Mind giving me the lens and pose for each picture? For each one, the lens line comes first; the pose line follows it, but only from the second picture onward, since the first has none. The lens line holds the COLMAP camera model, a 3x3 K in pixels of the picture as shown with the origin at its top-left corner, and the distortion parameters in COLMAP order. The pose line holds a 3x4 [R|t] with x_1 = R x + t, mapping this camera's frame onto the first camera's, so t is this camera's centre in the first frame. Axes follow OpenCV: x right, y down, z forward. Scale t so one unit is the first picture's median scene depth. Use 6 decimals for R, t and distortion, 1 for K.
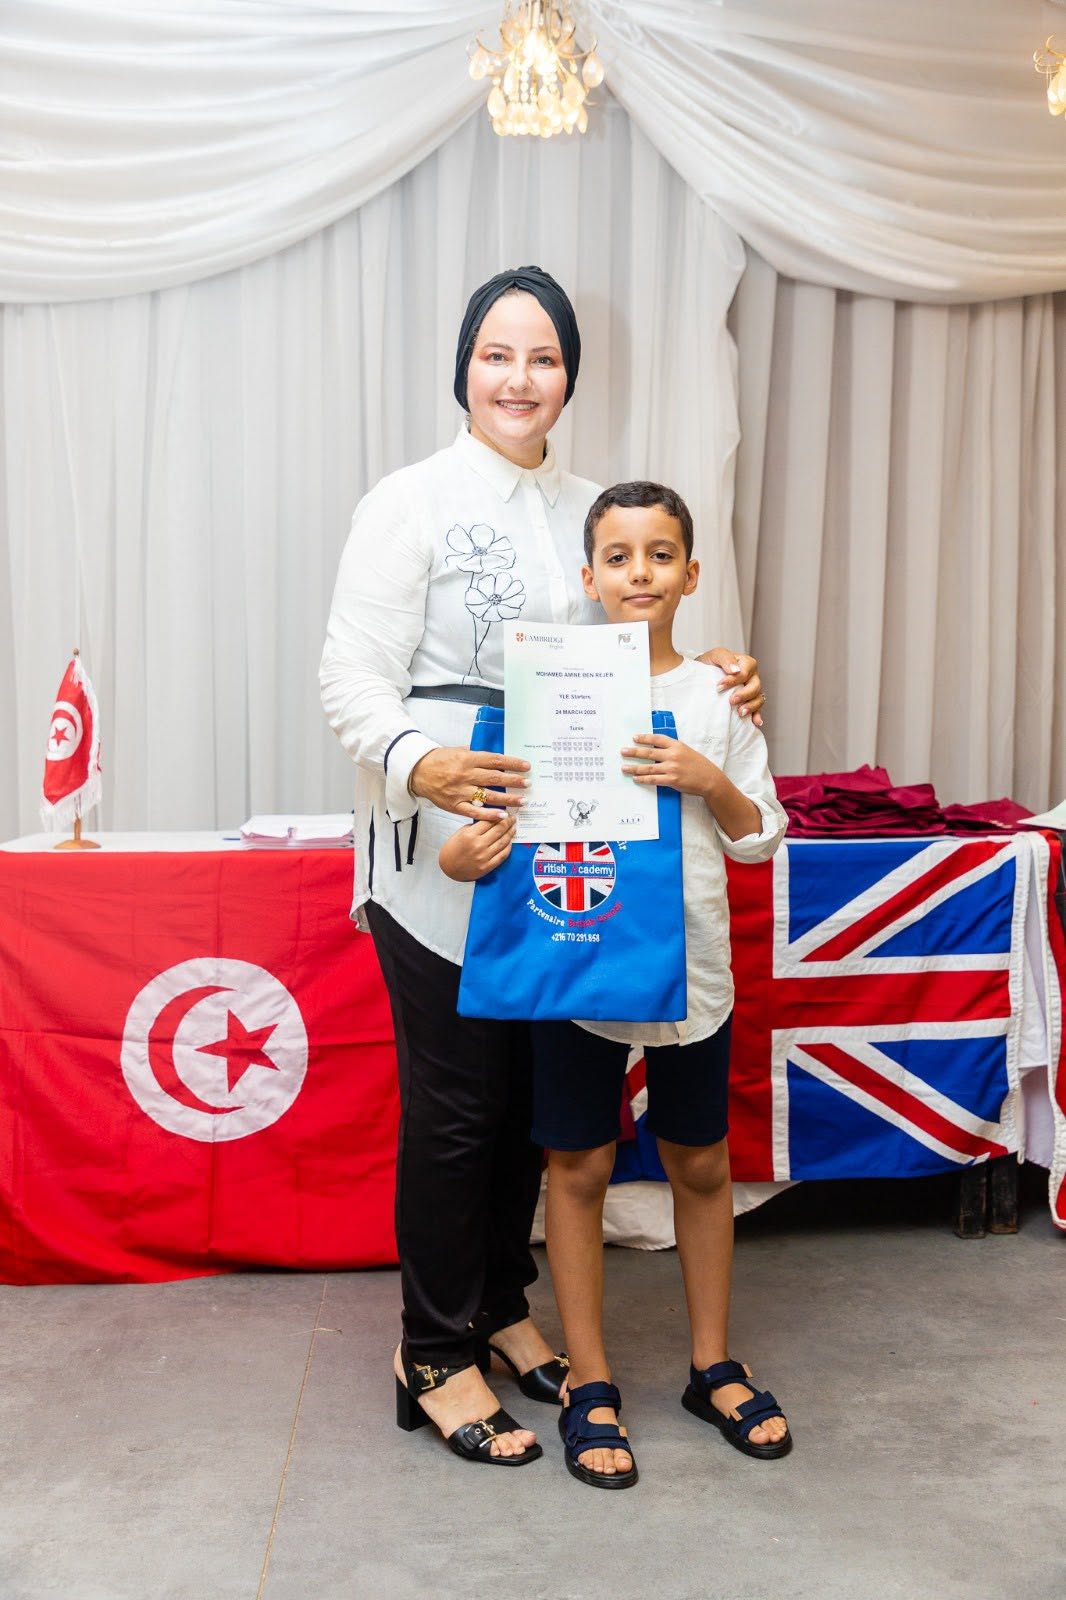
lens RADIAL K [[1574.6, 0, 532.8], [0, 1574.6, 799.9], [0, 0, 1]] dist [0.046739, 0.006304]
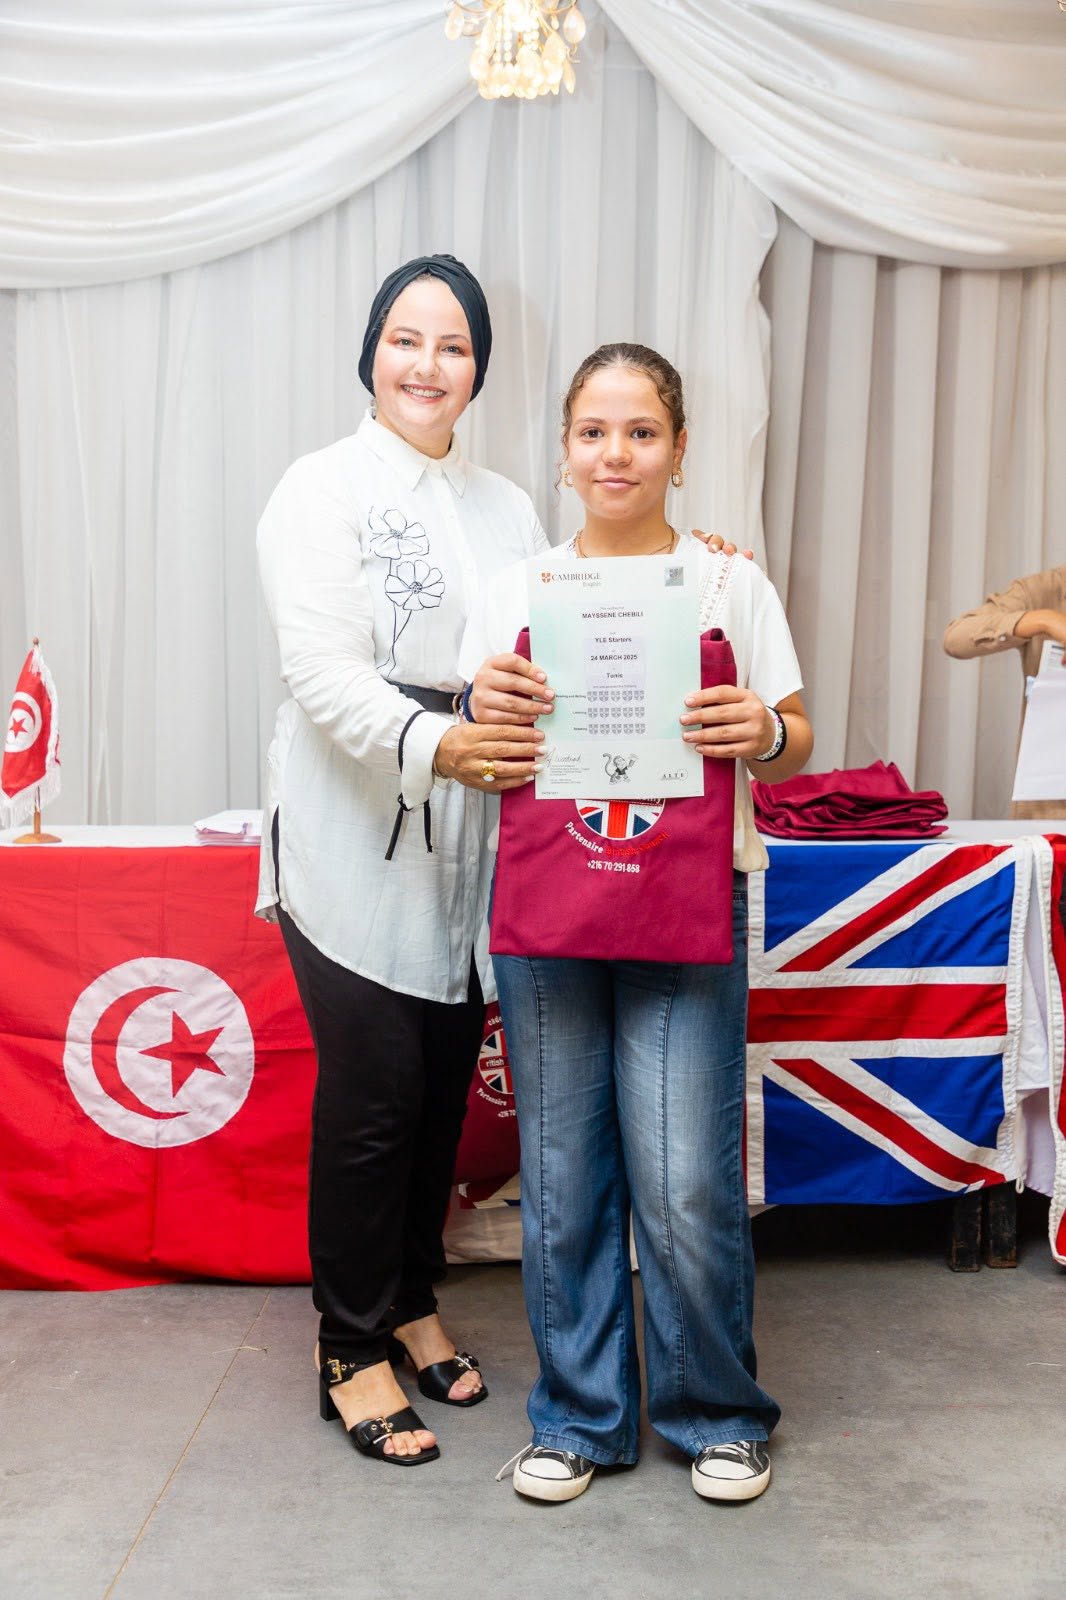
lens RADIAL K [[1582.7, 0, 527.7], [0, 1582.7, 802.5], [0, 0, 1]] dist [0.042540, 0.013676]
pose [[0.996140, 0.007908, -0.087421, 0.103061], [-0.007239, 0.999942, 0.007972, -0.004237], [0.087479, -0.007308, 0.996140, 0.049400]]
